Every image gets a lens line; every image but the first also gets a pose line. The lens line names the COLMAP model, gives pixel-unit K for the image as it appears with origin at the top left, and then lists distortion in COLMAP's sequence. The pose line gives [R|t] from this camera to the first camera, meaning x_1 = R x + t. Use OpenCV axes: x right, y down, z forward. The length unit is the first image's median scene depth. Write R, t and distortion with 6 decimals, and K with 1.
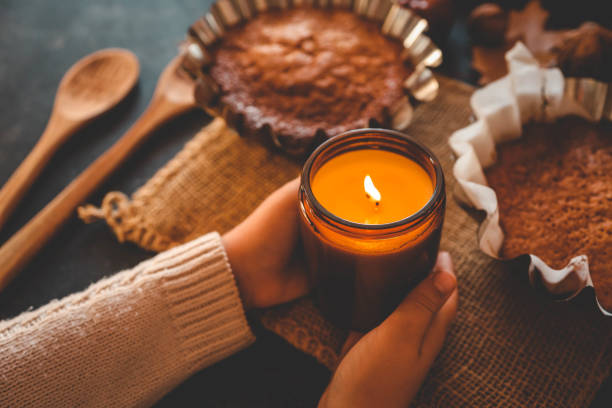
lens RADIAL K [[644.0, 0, 310.9], [0, 644.0, 211.3], [0, 0, 1]] dist [-0.069360, 0.025057]
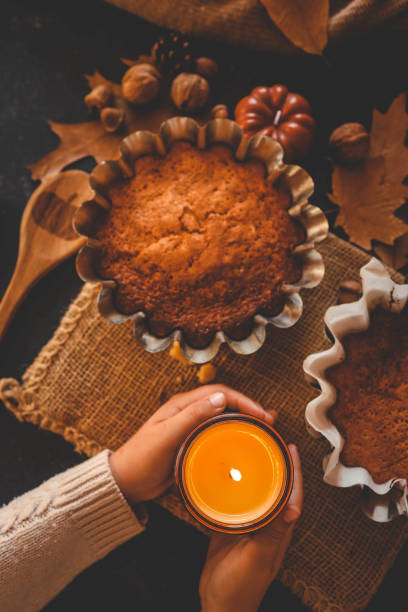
lens RADIAL K [[594.4, 0, 227.8], [0, 594.4, 305.9], [0, 0, 1]] dist [-0.082983, -0.006299]
pose [[0.995922, -0.066364, 0.061122, 0.029165], [0.031152, 0.888731, 0.457369, -0.714983], [-0.084673, -0.453600, 0.887174, 0.140571]]
